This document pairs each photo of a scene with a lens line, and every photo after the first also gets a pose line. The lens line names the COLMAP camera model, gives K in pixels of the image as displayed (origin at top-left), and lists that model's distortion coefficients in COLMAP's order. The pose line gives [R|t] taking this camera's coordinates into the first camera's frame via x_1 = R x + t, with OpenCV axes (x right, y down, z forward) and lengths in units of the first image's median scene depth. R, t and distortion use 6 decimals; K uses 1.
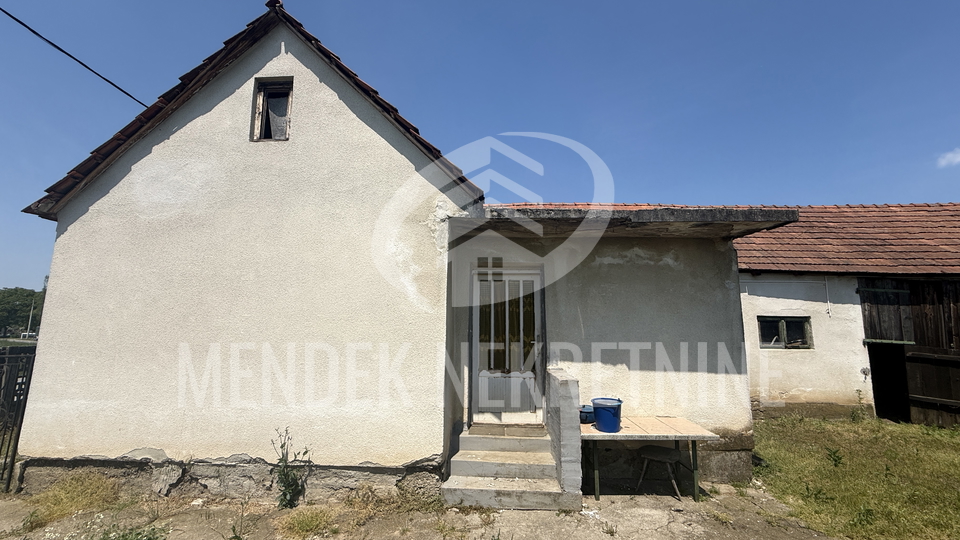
lens RADIAL K [[382.2, 0, 477.8], [0, 382.2, 269.4], [0, 0, 1]] dist [0.001067, -0.000043]
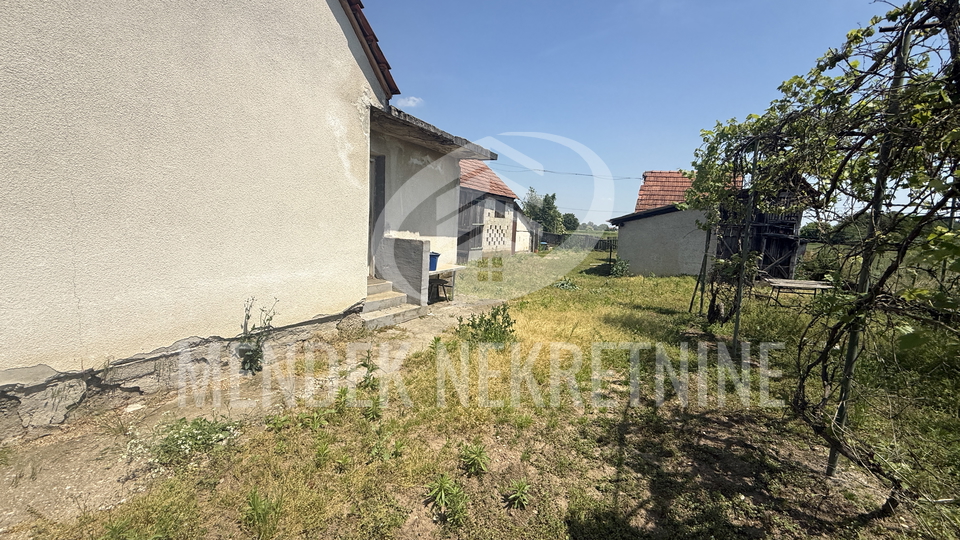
lens RADIAL K [[382.2, 0, 477.8], [0, 382.2, 269.4], [0, 0, 1]] dist [0.001067, -0.000043]
pose [[0.438236, -0.092220, 0.894117, -0.592565], [-0.183363, 0.964634, 0.189366, 0.036229], [-0.879958, -0.246935, 0.405828, 0.079984]]
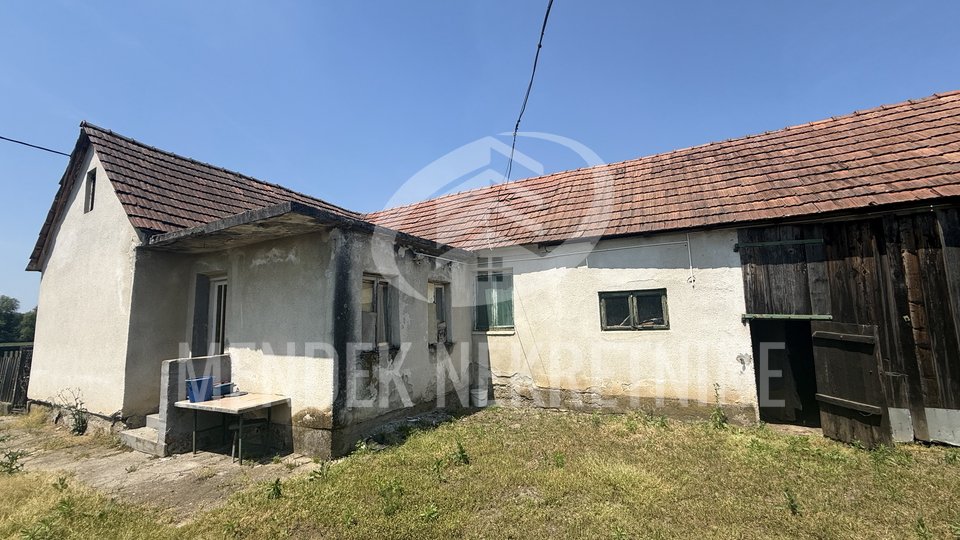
lens RADIAL K [[382.2, 0, 477.8], [0, 382.2, 269.4], [0, 0, 1]] dist [0.001067, -0.000043]
pose [[0.894962, -0.094987, -0.435914, 0.988055], [0.108362, 0.994094, 0.005857, 0.044457], [0.432783, -0.052479, 0.899969, 0.157489]]
